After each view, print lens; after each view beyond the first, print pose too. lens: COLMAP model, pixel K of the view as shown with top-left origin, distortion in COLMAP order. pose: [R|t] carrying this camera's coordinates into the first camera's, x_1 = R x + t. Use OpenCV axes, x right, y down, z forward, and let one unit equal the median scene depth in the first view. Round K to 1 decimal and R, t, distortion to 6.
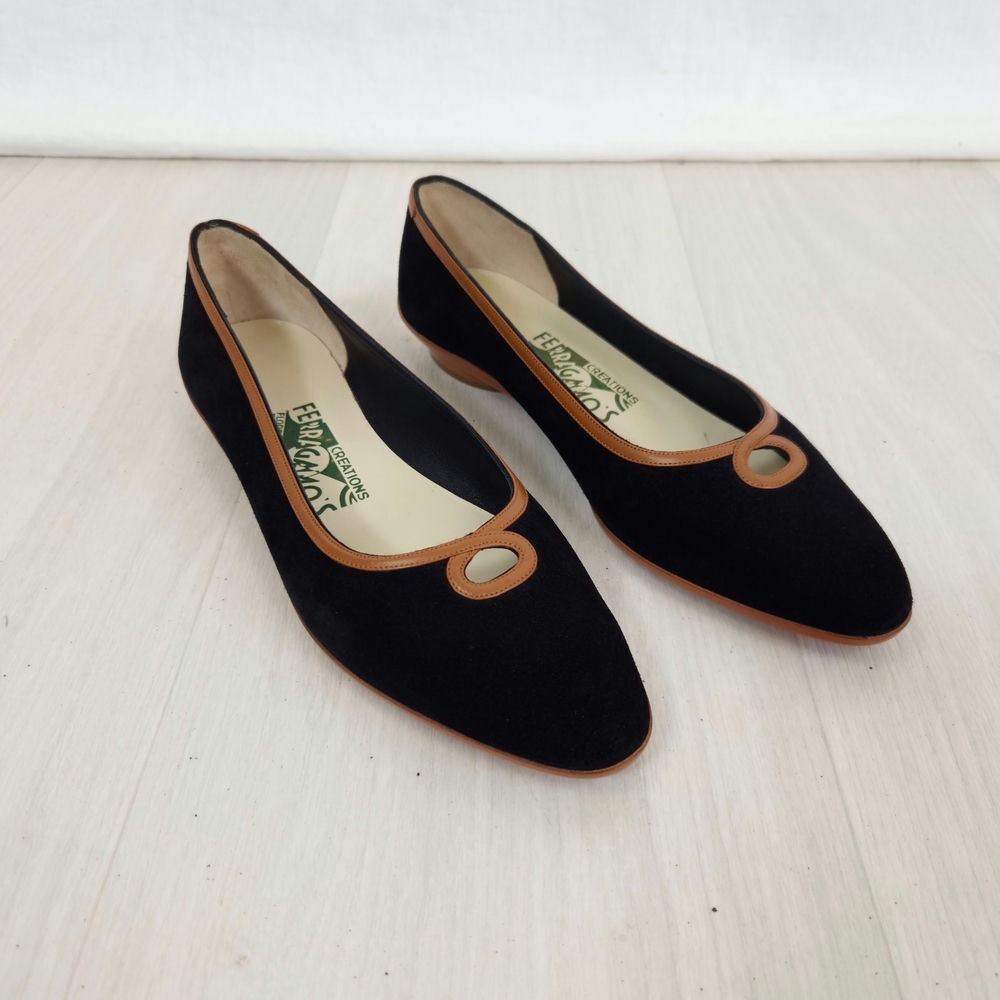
lens RADIAL K [[903.6, 0, 506.5], [0, 903.6, 507.6], [0, 0, 1]] dist [0.023949, -0.029416]
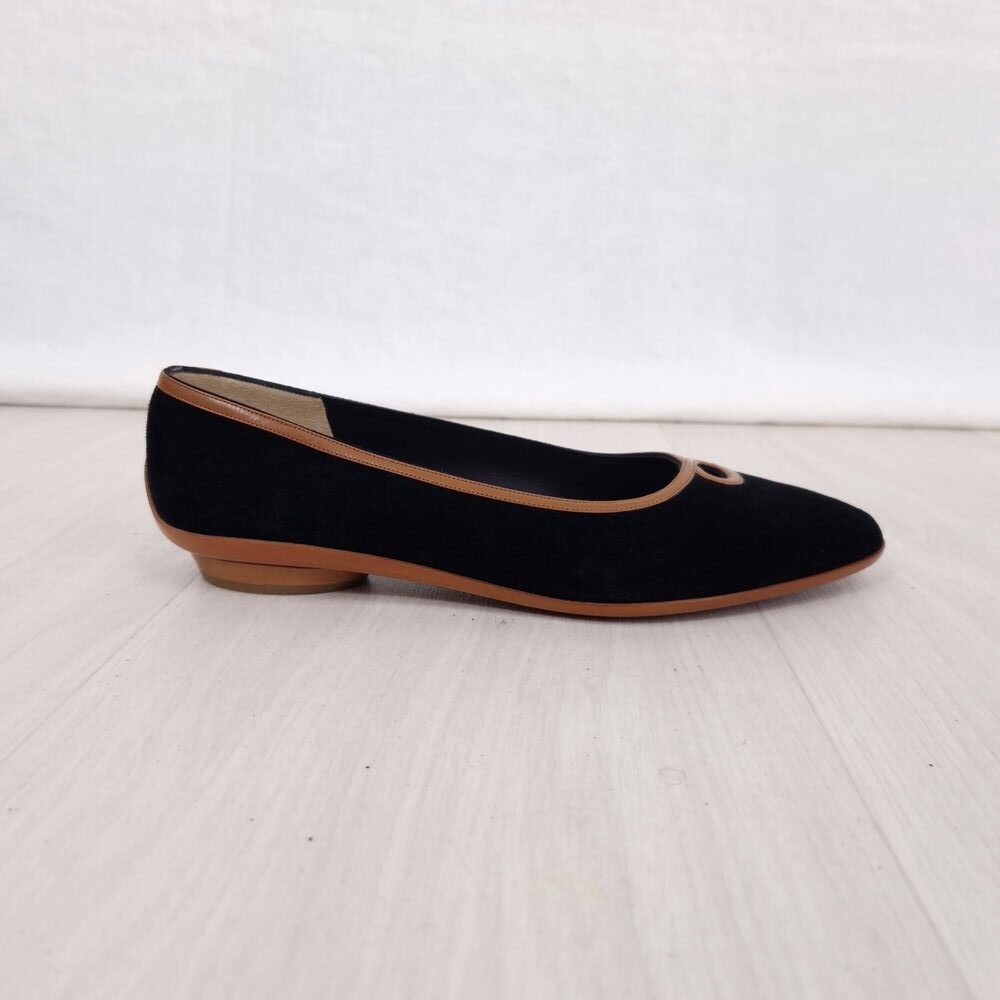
lens RADIAL K [[903.6, 0, 496.8], [0, 903.6, 499.8], [0, 0, 1]] dist [0.023949, -0.029416]
pose [[0.998661, 0.029850, -0.042251, 0.072800], [-0.045386, 0.897502, -0.438669, 0.361516], [0.024826, 0.439999, 0.897655, 0.237105]]
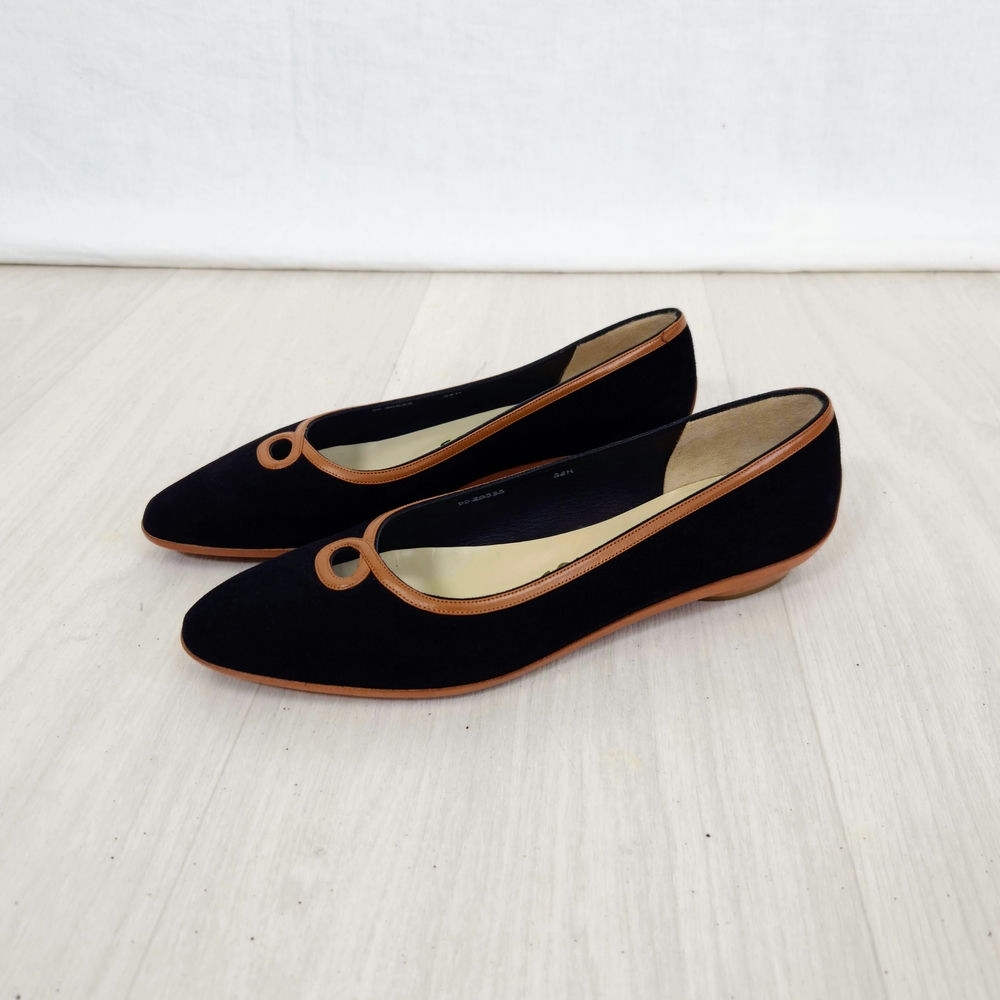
lens RADIAL K [[903.6, 0, 505.7], [0, 903.6, 498.4], [0, 0, 1]] dist [0.023949, -0.029416]
pose [[0.996775, 0.021142, -0.077412, 0.040958], [-0.032100, 0.989178, -0.143169, 0.162473], [0.073547, 0.145192, 0.986666, -0.235037]]
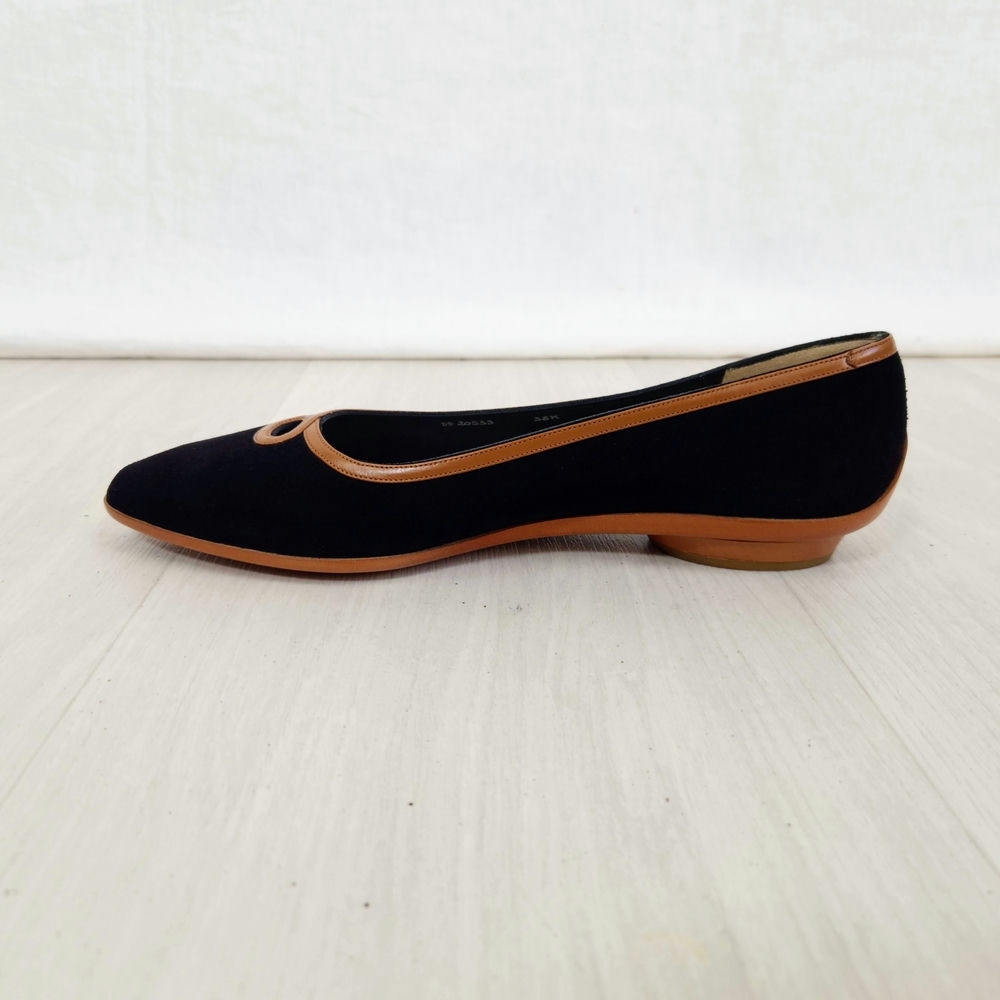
lens RADIAL K [[903.6, 0, 495.1], [0, 903.6, 499.9], [0, 0, 1]] dist [0.023949, -0.029416]
pose [[0.999145, -0.007643, 0.040631, -0.031486], [0.021657, 0.933906, -0.356861, 0.257459], [-0.035218, 0.357436, 0.933273, 0.301723]]
